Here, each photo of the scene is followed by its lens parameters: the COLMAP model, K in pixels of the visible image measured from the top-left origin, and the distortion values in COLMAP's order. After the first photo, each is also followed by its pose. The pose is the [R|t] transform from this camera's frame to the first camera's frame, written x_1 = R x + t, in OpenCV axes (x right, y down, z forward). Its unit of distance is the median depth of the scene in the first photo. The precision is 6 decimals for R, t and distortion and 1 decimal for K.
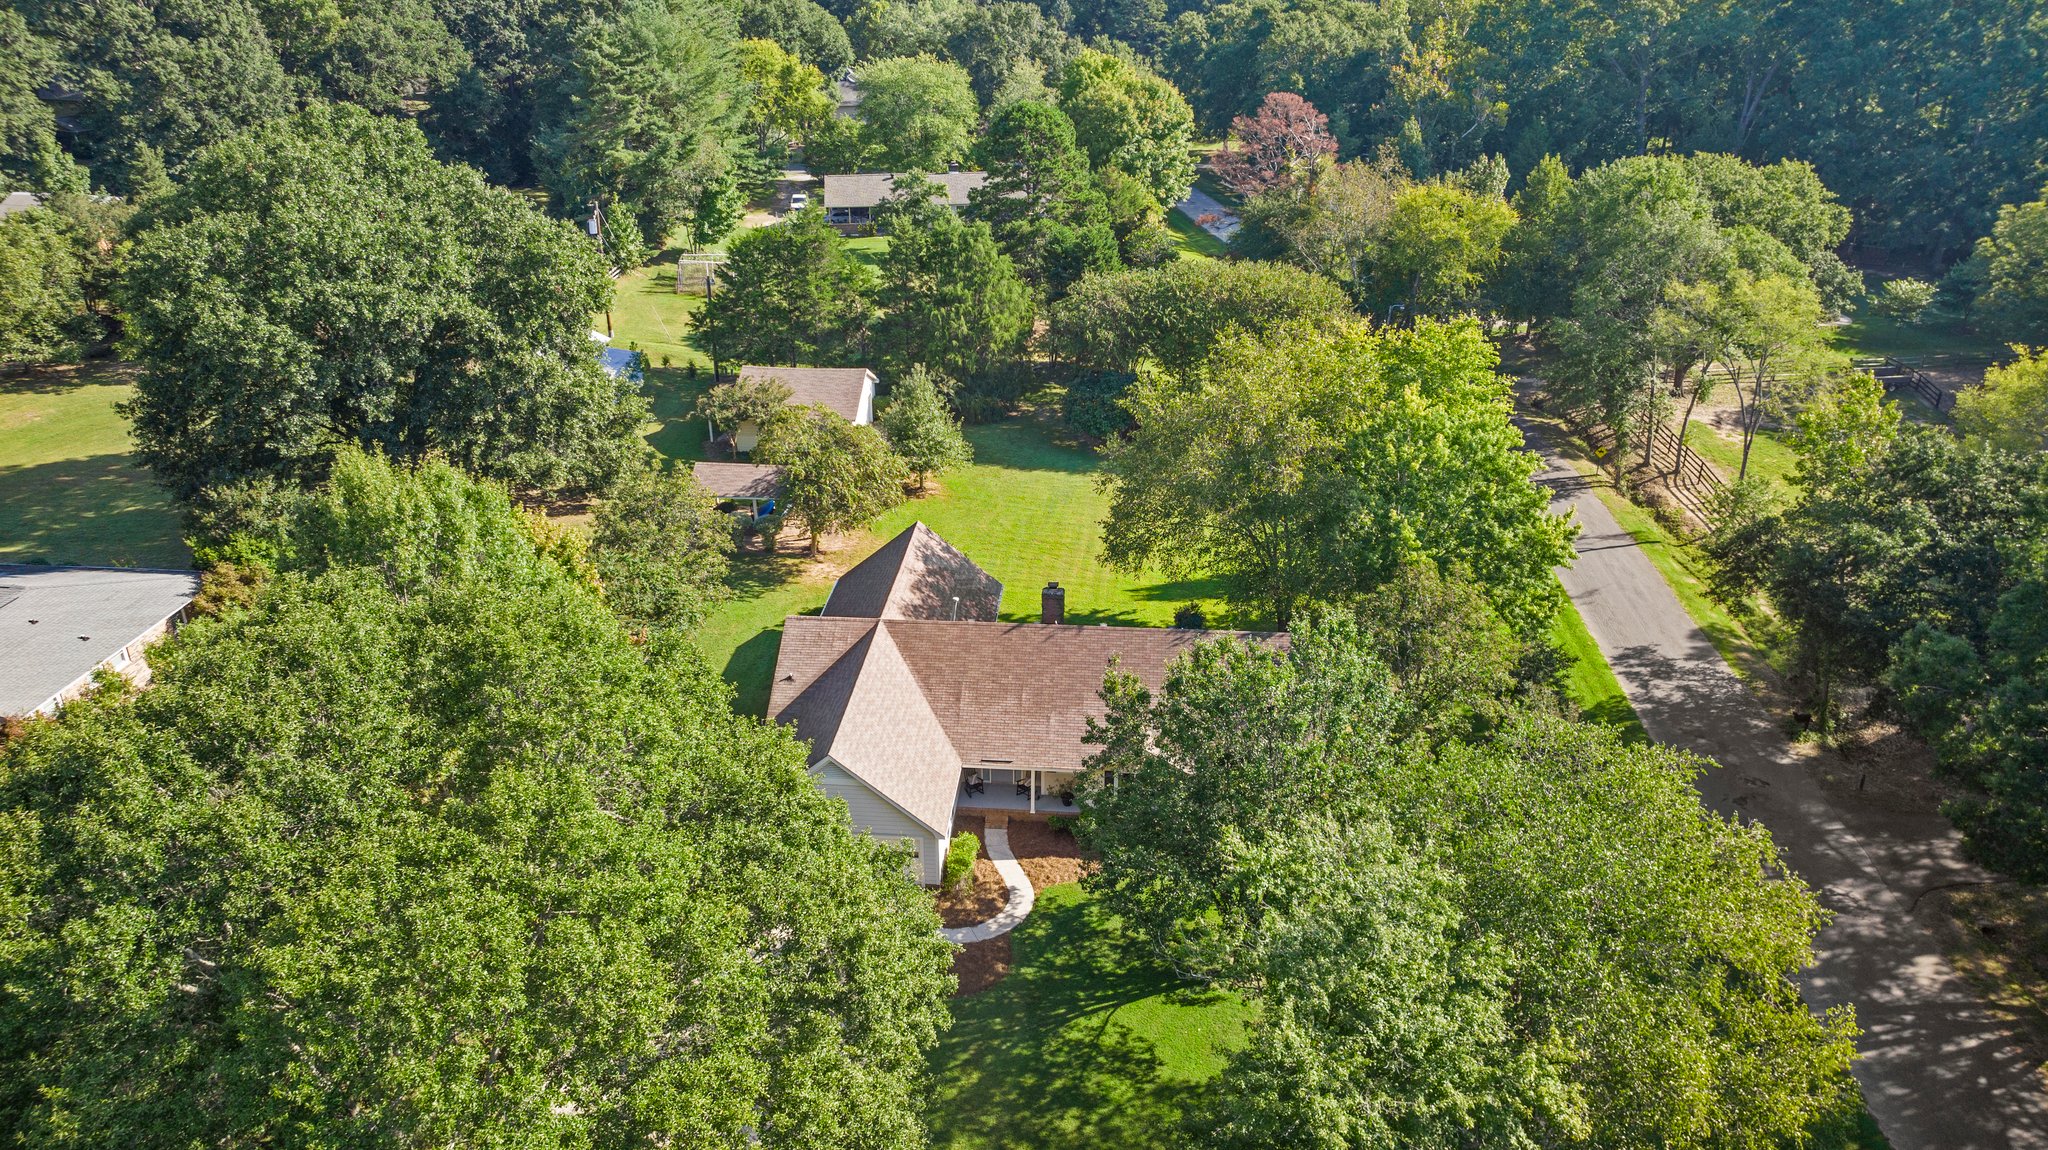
lens RADIAL K [[1445.1, 0, 1026.8], [0, 1445.1, 570.6], [0, 0, 1]] dist [-0.024328, 0.017986]
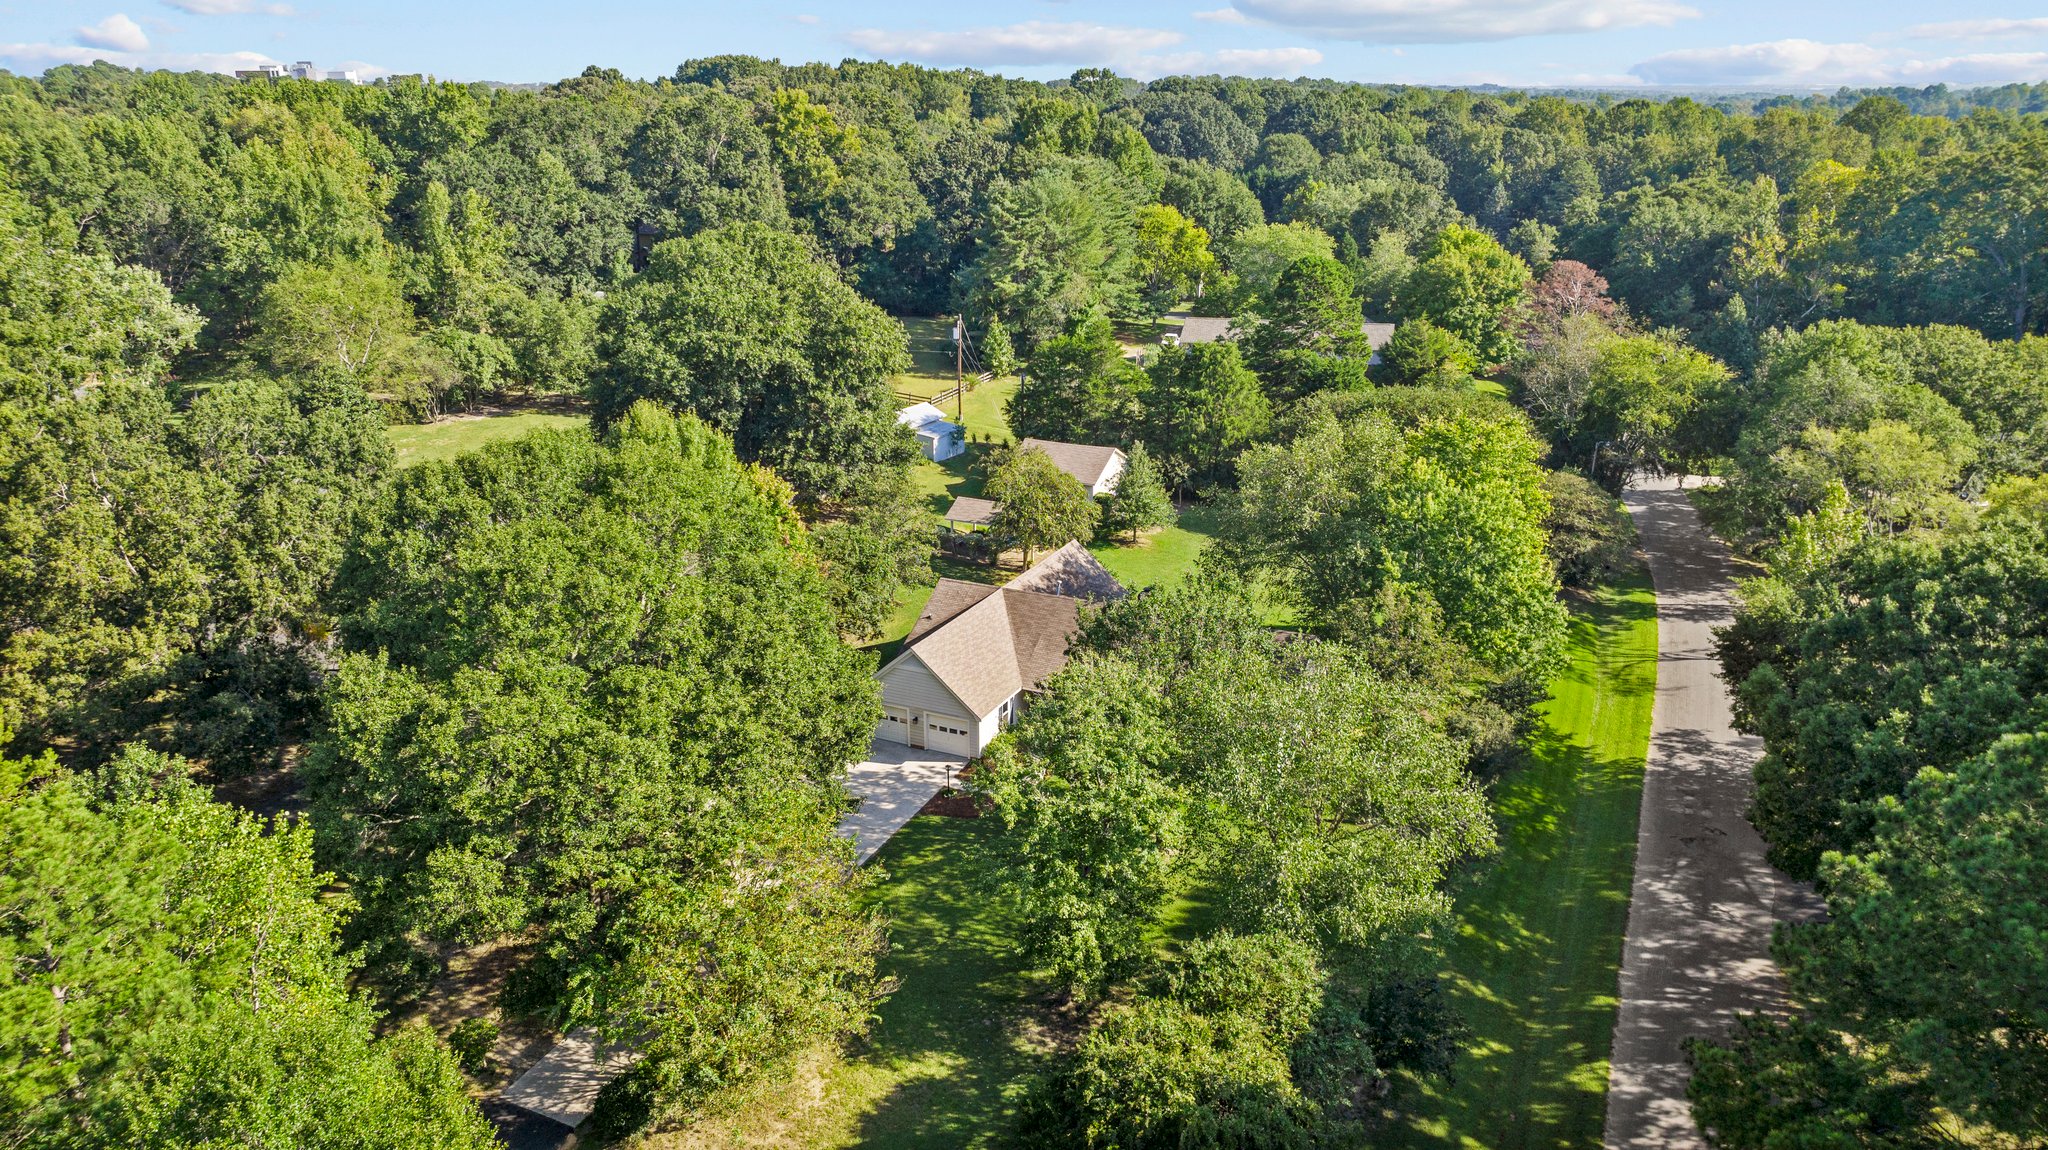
lens RADIAL K [[1445.1, 0, 1025.6], [0, 1445.1, 577.1], [0, 0, 1]] dist [-0.024328, 0.017986]
pose [[0.934549, 0.115002, -0.336737, 0.224941], [-0.152631, 0.984411, -0.087401, 0.082542], [0.321436, 0.133077, 0.937534, -0.169265]]
